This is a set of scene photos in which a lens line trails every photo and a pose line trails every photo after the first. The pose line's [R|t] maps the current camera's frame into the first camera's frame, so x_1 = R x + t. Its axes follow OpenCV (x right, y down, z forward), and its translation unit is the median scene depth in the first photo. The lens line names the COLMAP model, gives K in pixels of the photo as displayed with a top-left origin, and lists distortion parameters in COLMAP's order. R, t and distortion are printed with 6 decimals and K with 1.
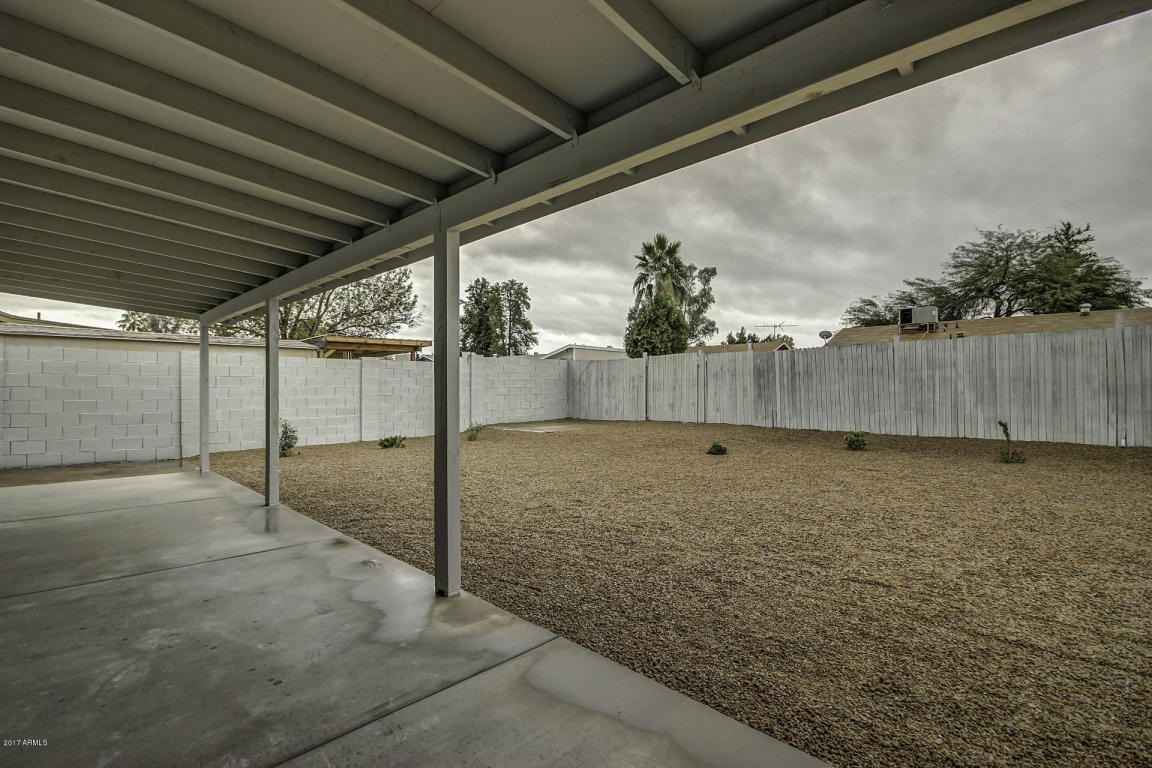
lens RADIAL K [[528.9, 0, 582.2], [0, 528.9, 387.4], [0, 0, 1]] dist [0.004241, -0.009158]
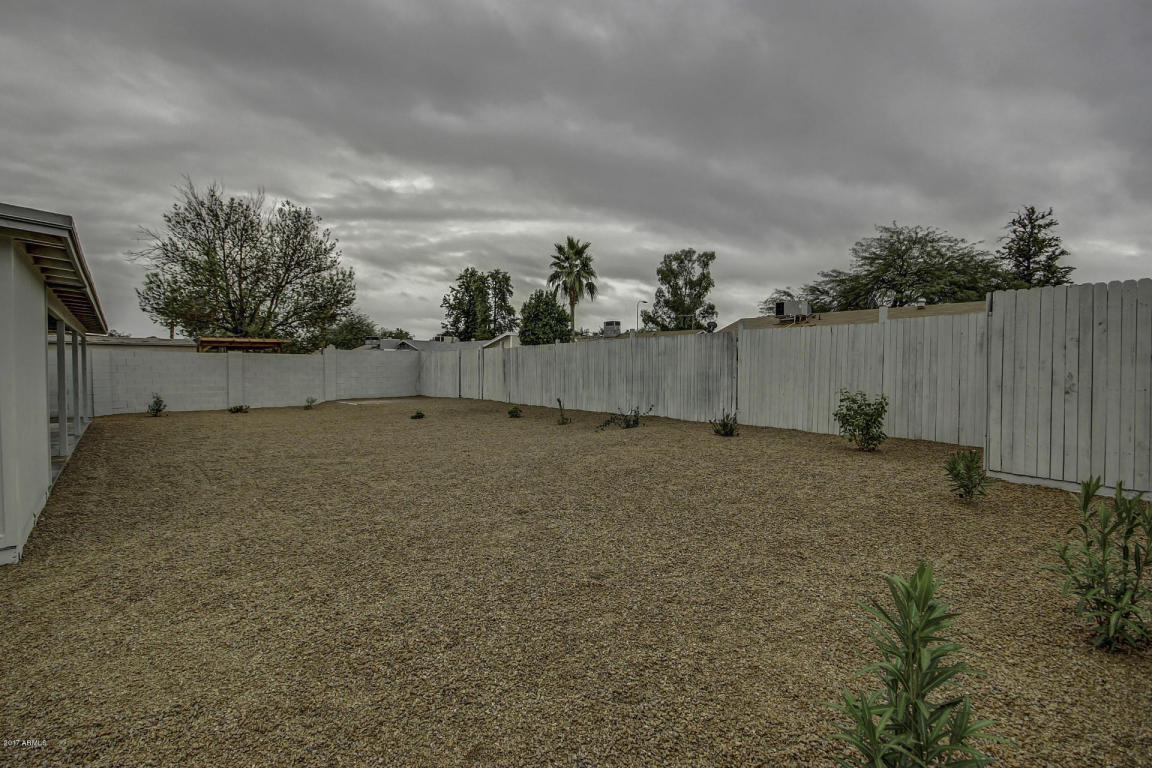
lens RADIAL K [[528.9, 0, 570.4], [0, 528.9, 383.3], [0, 0, 1]] dist [0.004241, -0.009158]
pose [[0.996260, 0.007237, -0.086107, 0.138733], [-0.004833, 0.999594, 0.028096, -0.003252], [0.086276, -0.027575, 0.995890, -0.079441]]
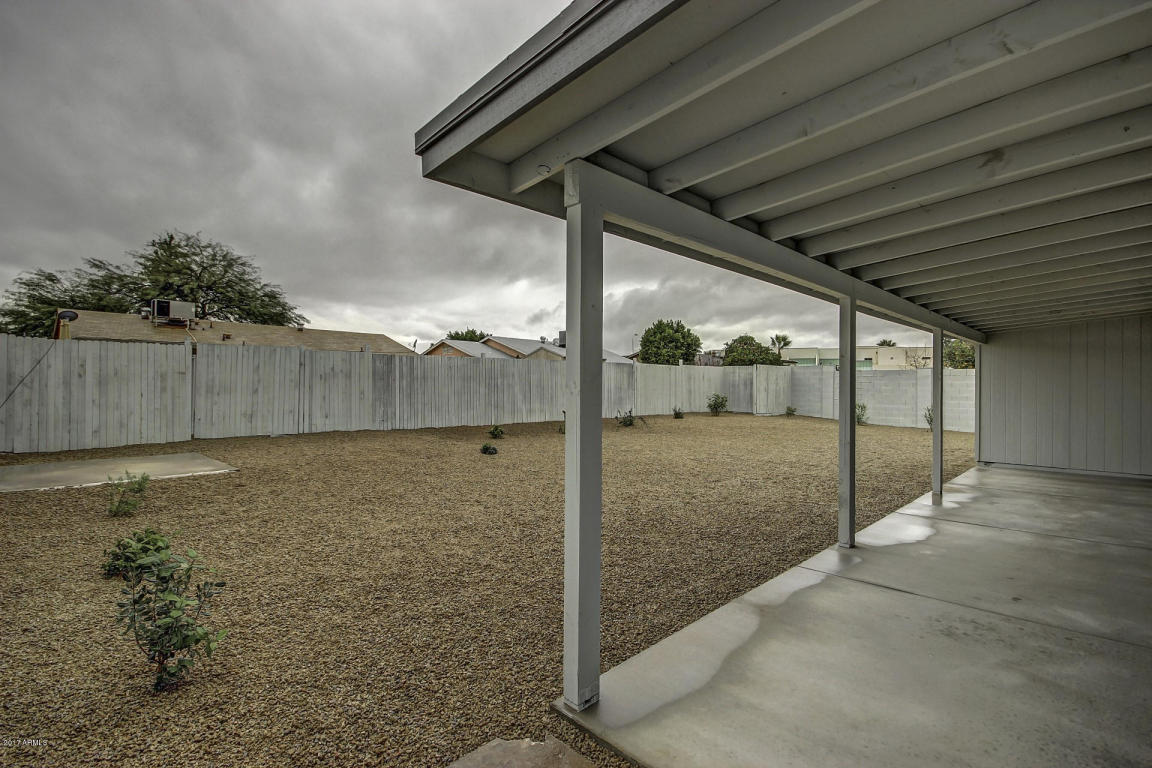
lens RADIAL K [[528.9, 0, 575.1], [0, 528.9, 382.5], [0, 0, 1]] dist [0.004241, -0.009158]
pose [[0.017327, 0.010154, 0.999798, -0.143486], [-0.008453, 0.999914, -0.010008, -0.001709], [-0.999814, -0.008278, 0.017412, 0.136094]]
